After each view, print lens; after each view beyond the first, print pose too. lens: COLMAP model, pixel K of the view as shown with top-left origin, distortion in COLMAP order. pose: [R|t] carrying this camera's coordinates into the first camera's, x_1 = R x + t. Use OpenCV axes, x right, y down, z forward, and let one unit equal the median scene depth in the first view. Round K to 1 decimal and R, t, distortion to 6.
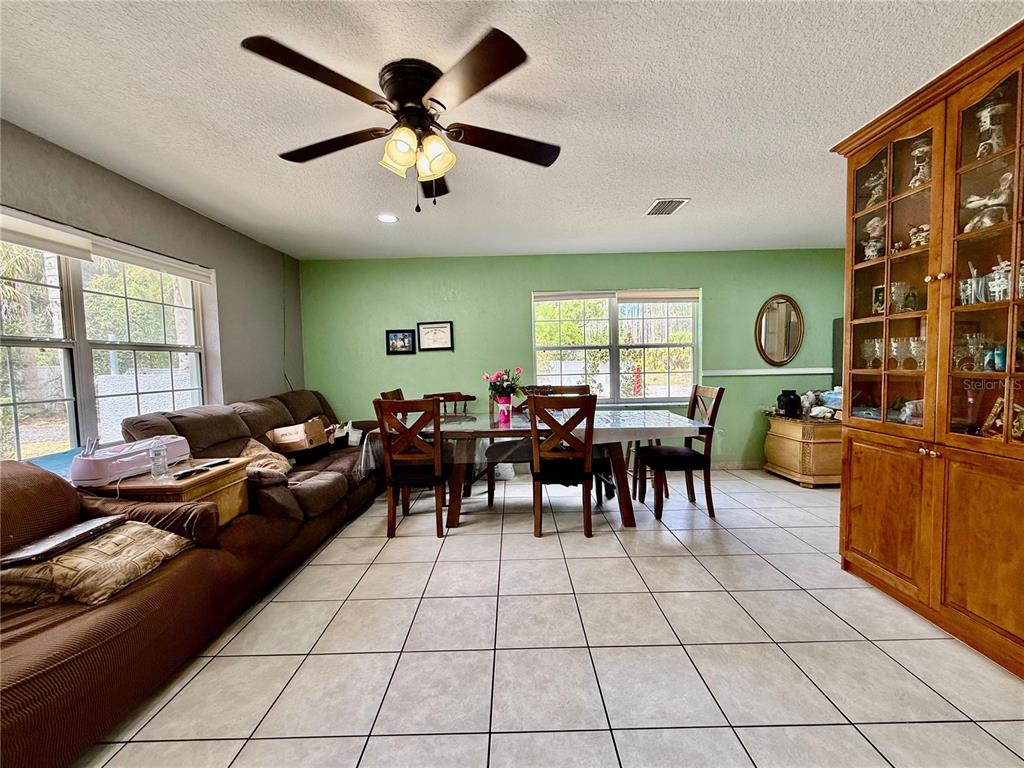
lens RADIAL K [[415.8, 0, 510.9], [0, 415.8, 386.3], [0, 0, 1]] dist [-0.007944, 0.000161]
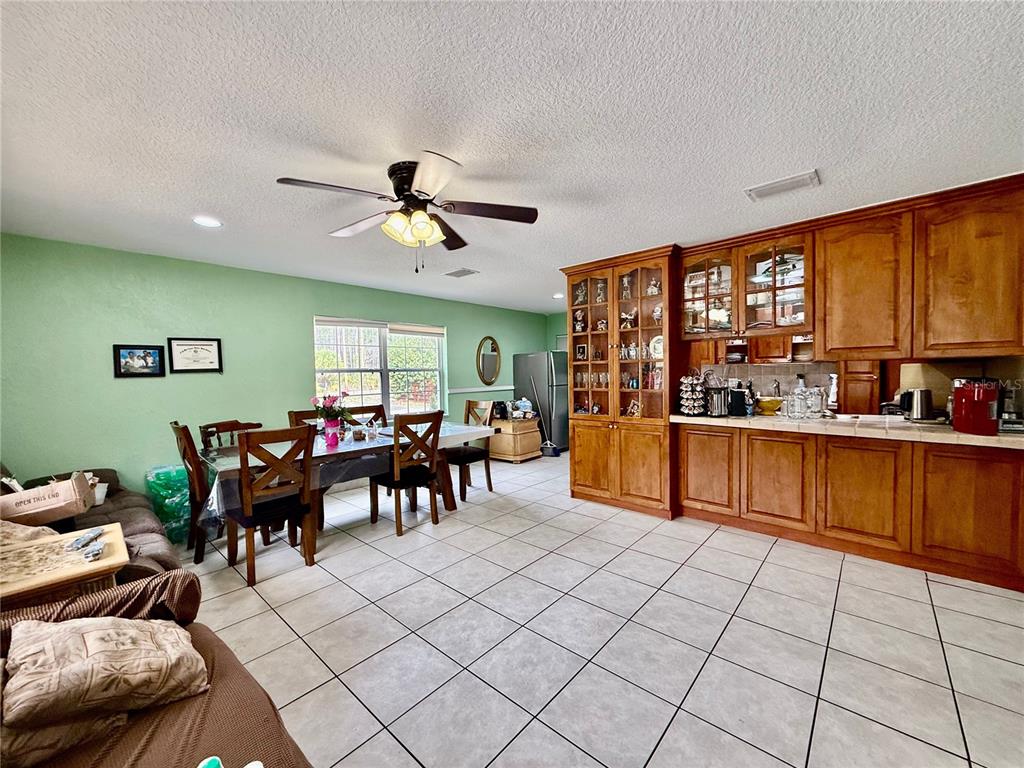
lens RADIAL K [[410.2, 0, 512.0], [0, 410.2, 384.0], [0, 0, 1]] dist [-0.000932, 0.000085]
pose [[0.662535, -0.012436, 0.748928, -0.619888], [0.046383, 0.998624, -0.024450, -0.022258], [-0.747593, 0.050937, 0.662201, -0.023461]]
